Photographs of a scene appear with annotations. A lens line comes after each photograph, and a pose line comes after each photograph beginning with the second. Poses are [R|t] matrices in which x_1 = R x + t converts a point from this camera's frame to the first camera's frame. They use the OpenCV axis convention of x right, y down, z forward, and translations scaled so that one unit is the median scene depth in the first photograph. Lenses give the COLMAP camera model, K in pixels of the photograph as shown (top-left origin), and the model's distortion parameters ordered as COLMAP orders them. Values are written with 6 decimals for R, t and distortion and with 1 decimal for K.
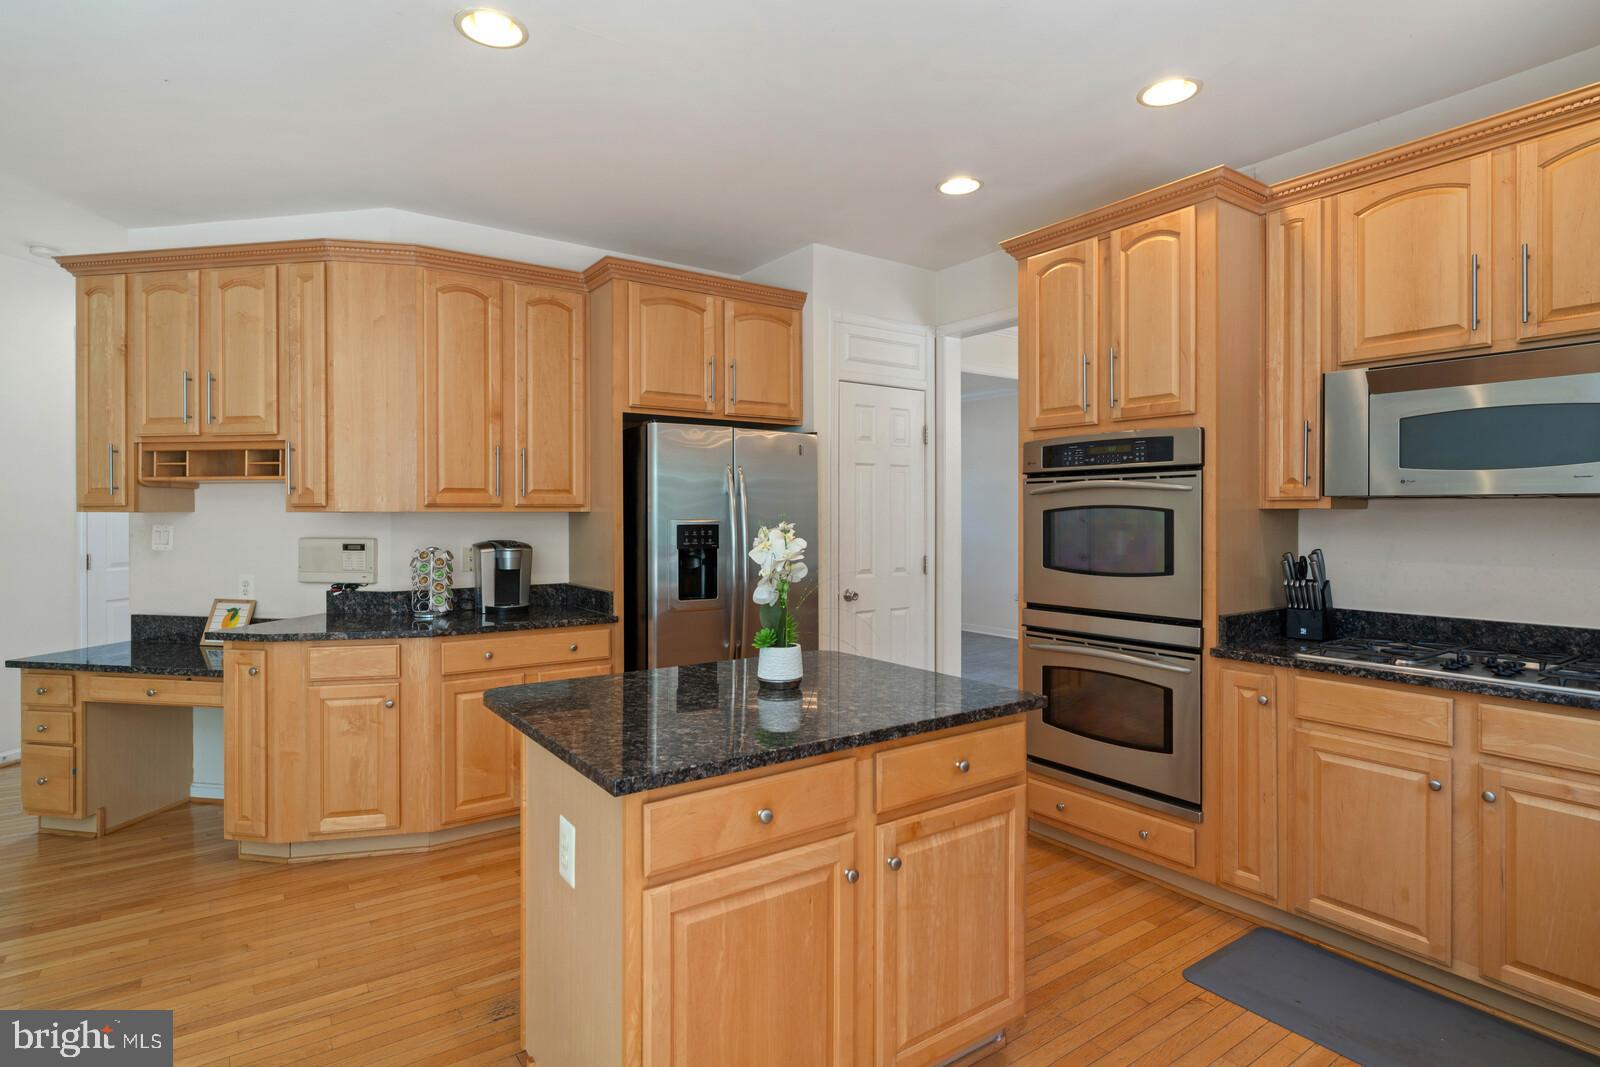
lens RADIAL K [[828.4, 0, 788.4], [0, 828.4, 515.9], [0, 0, 1]] dist [0.001223, 0.000853]
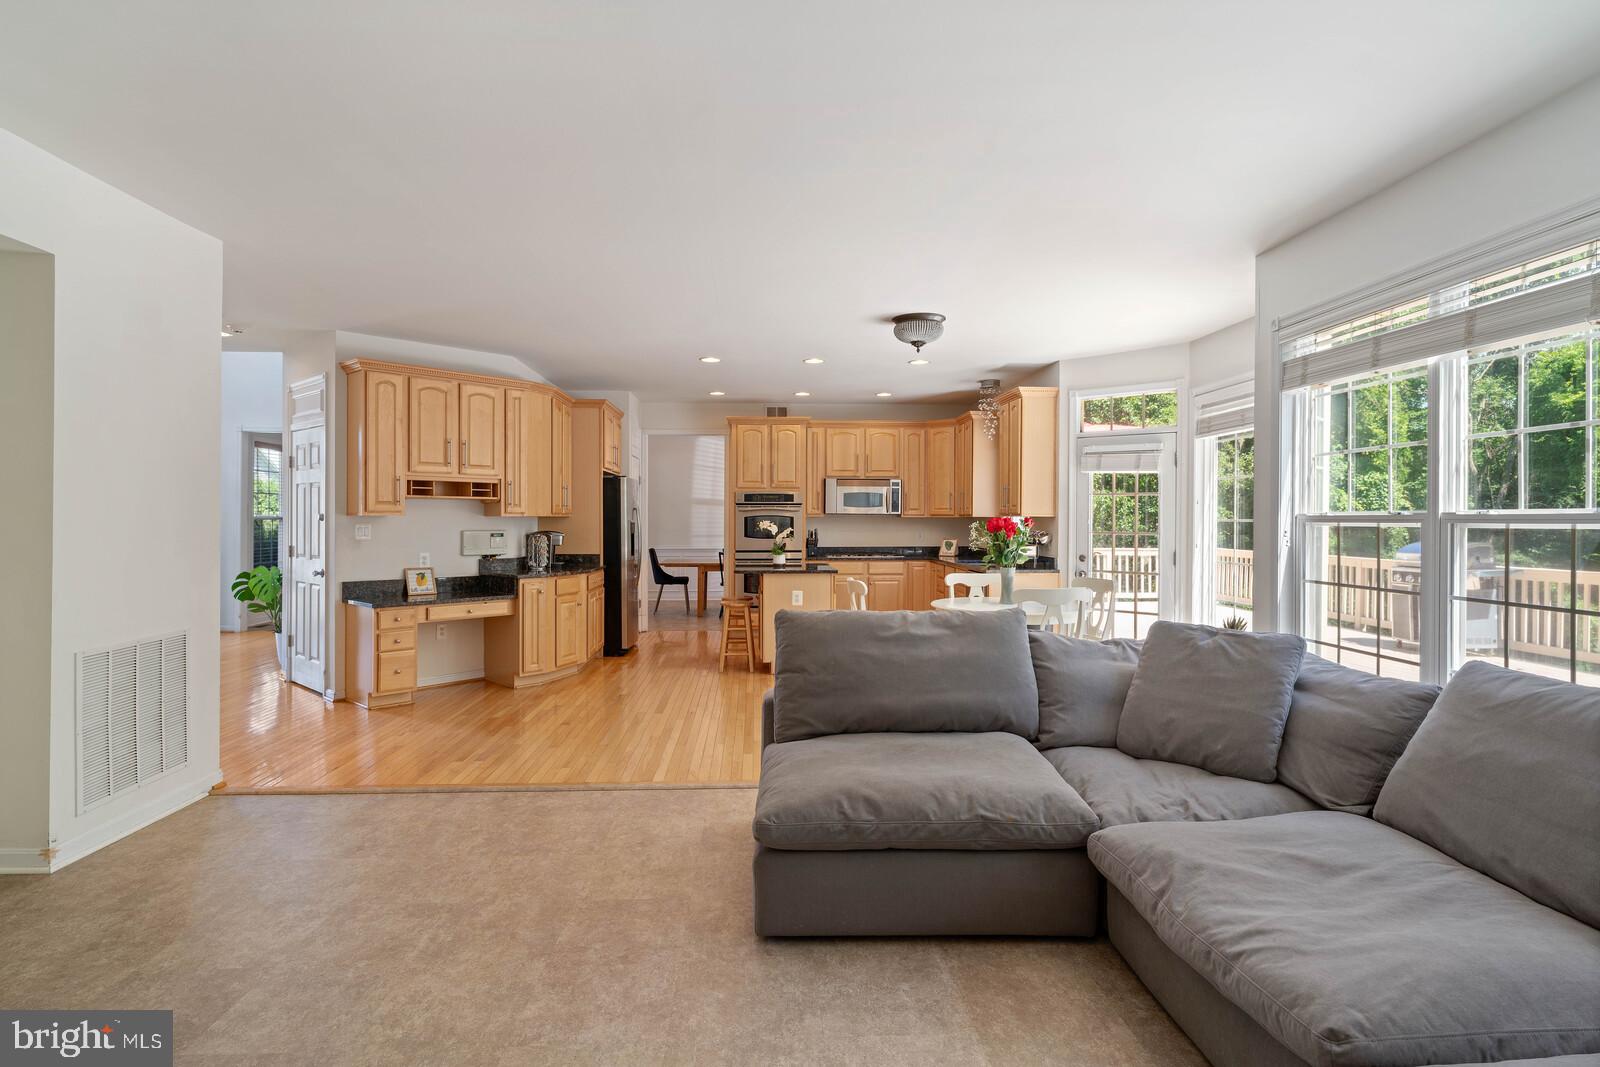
lens RADIAL K [[828.4, 0, 788.4], [0, 828.4, 515.9], [0, 0, 1]] dist [0.001223, 0.000853]
pose [[0.537141, 0.004984, 0.843477, -2.093154], [-0.000178, 0.999983, -0.005796, 0.006295], [-0.843492, 0.002963, 0.537133, -0.666546]]
